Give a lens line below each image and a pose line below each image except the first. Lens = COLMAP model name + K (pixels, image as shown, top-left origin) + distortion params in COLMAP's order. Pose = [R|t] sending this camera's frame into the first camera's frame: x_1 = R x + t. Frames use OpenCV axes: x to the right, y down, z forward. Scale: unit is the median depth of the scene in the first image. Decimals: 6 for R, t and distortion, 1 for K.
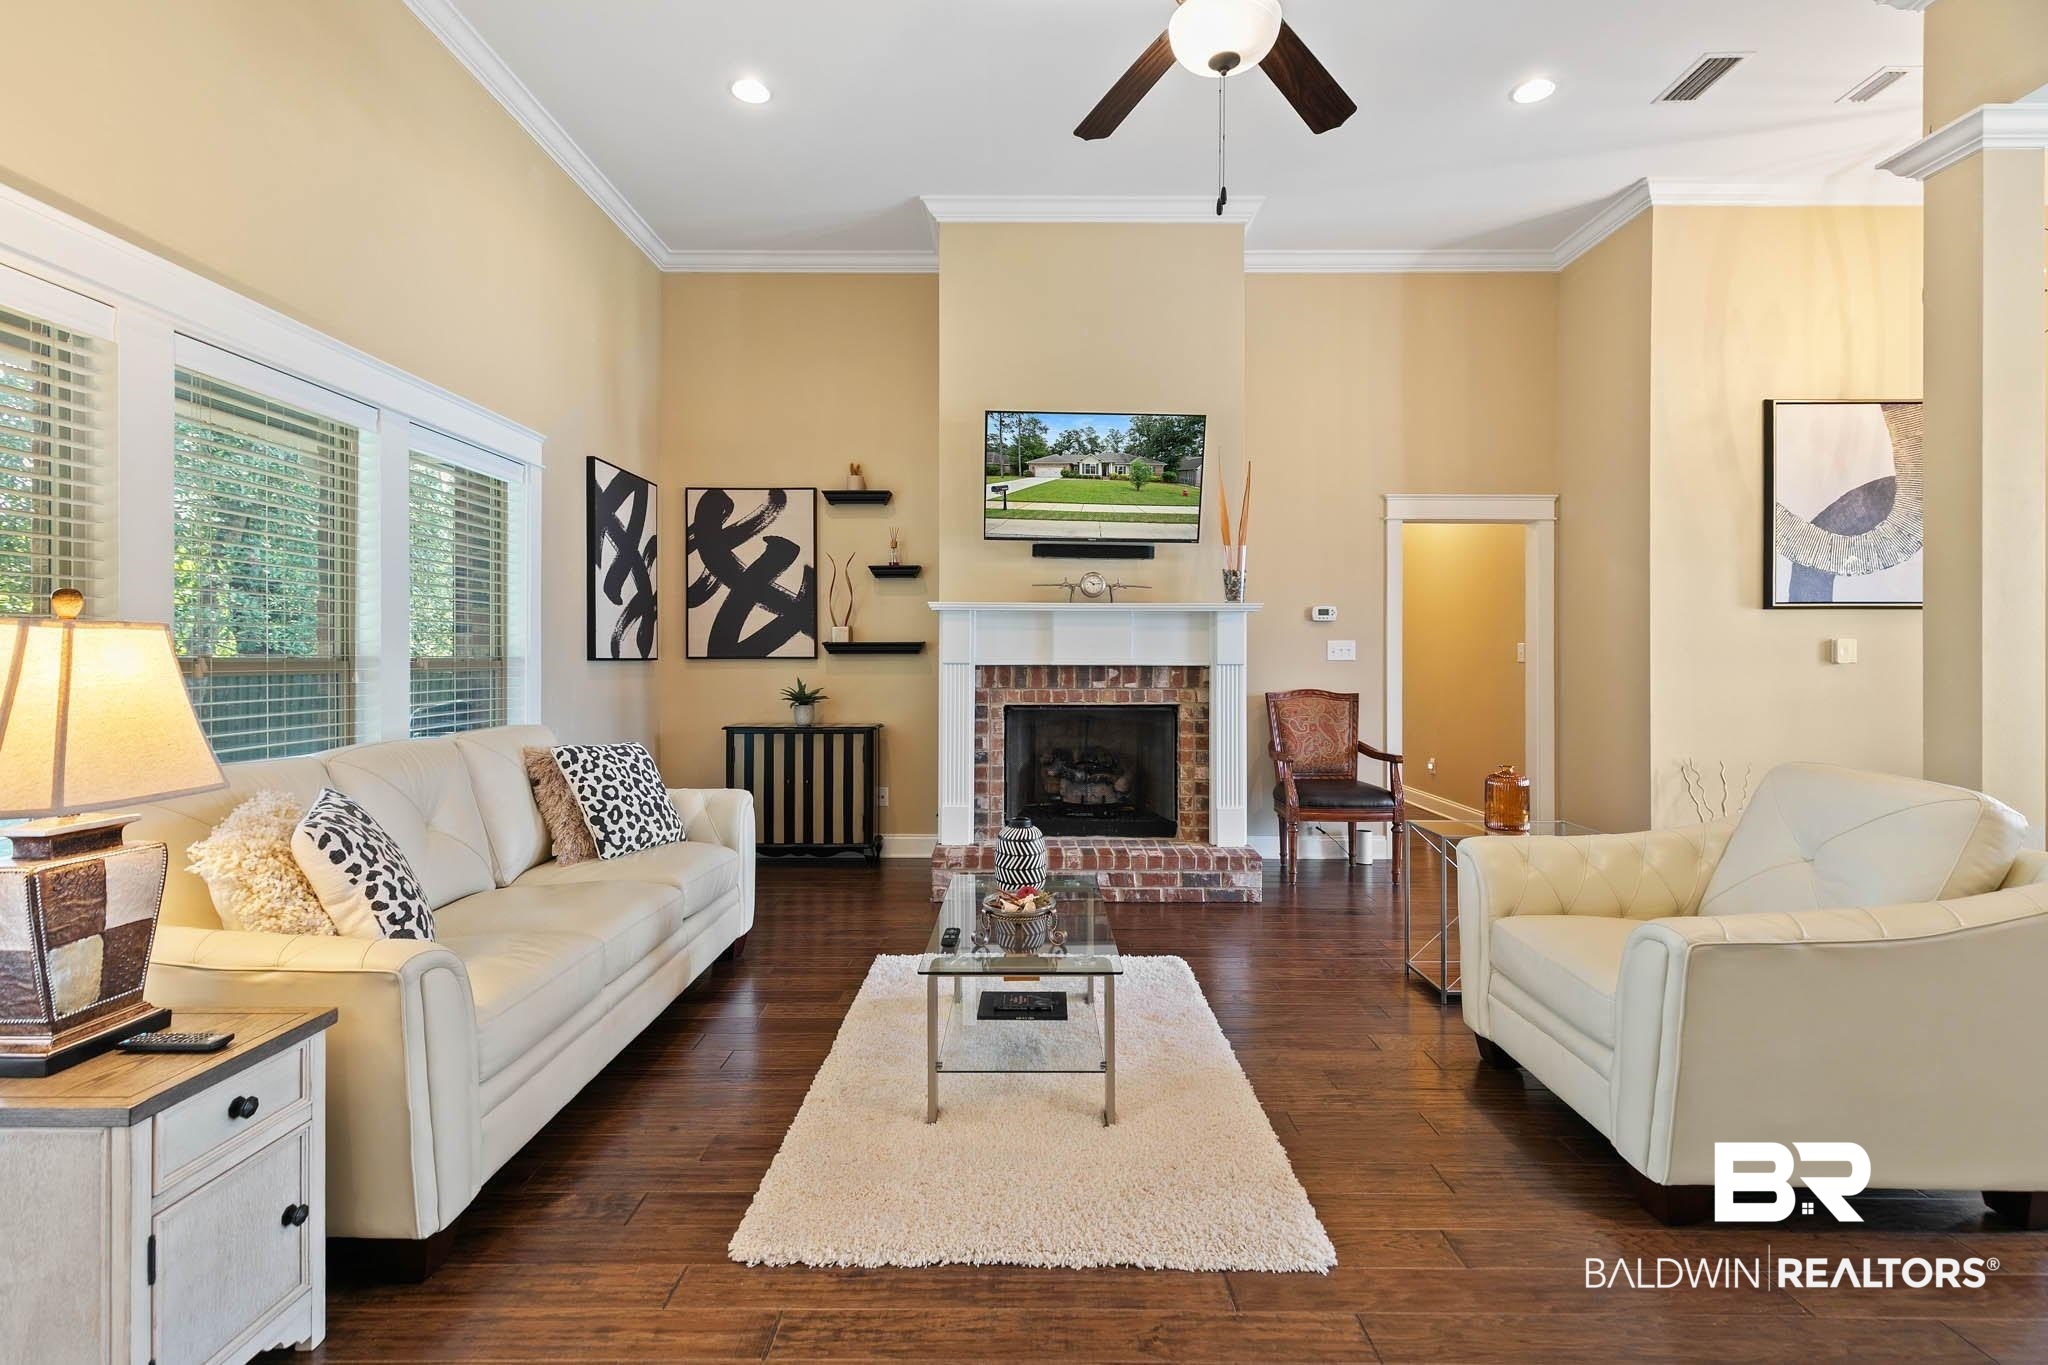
lens RADIAL K [[919.8, 0, 1022.4], [0, 919.8, 657.1], [0, 0, 1]] dist [0.006917, -0.001303]
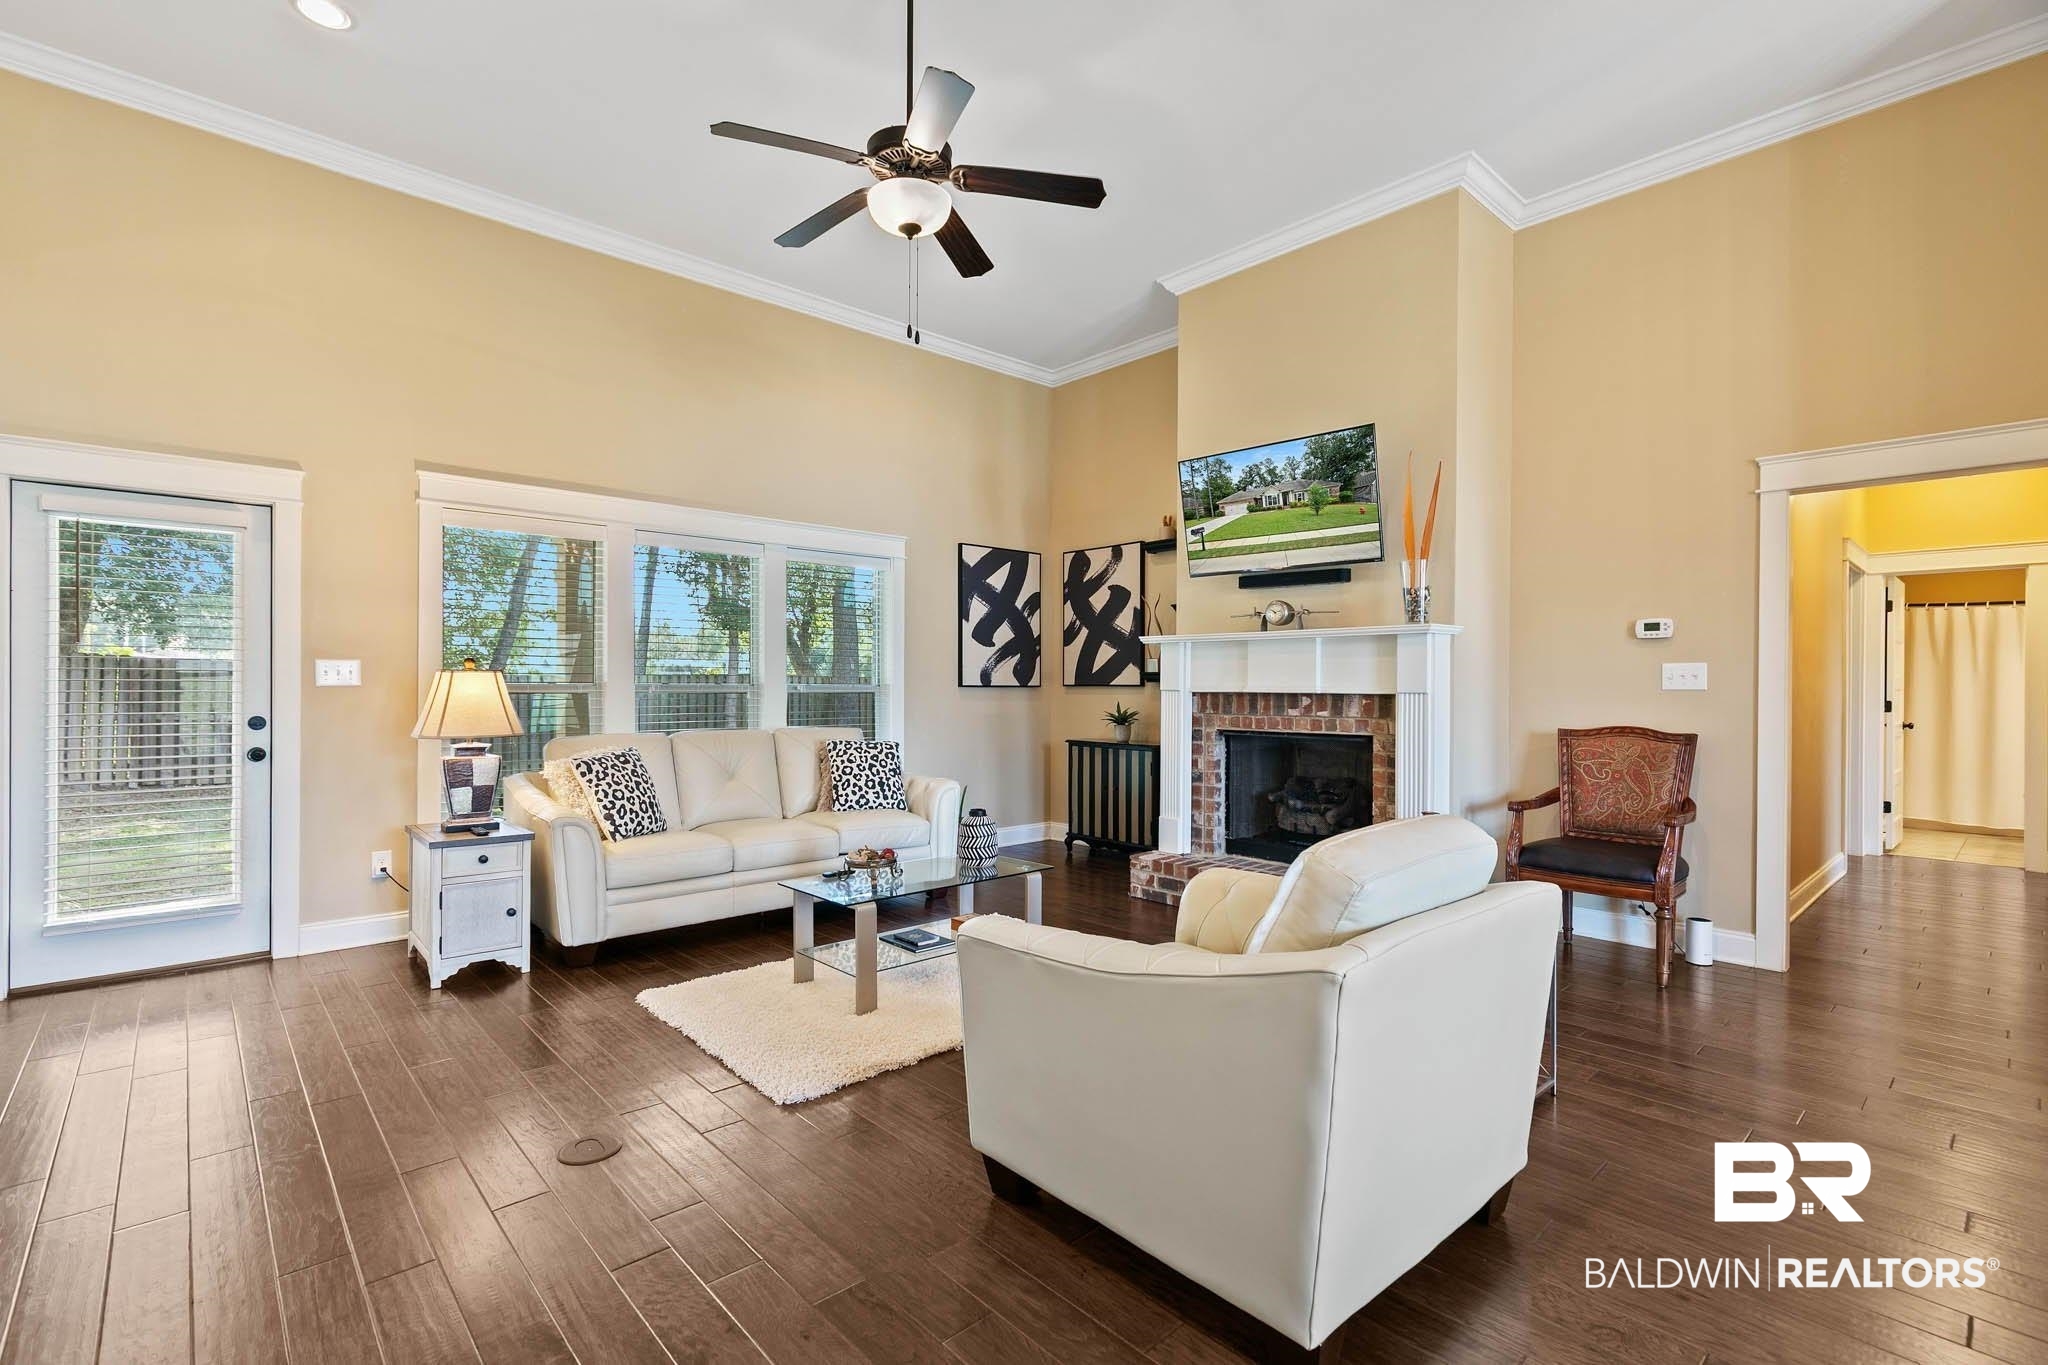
lens RADIAL K [[919.8, 0, 1032.2], [0, 919.8, 684.4], [0, 0, 1]] dist [0.006917, -0.001303]
pose [[0.682760, 0.000373, -0.730643, 0.619961], [-0.001744, 0.999998, -0.001119, 0.001084], [0.730641, 0.002038, 0.682759, 0.110064]]
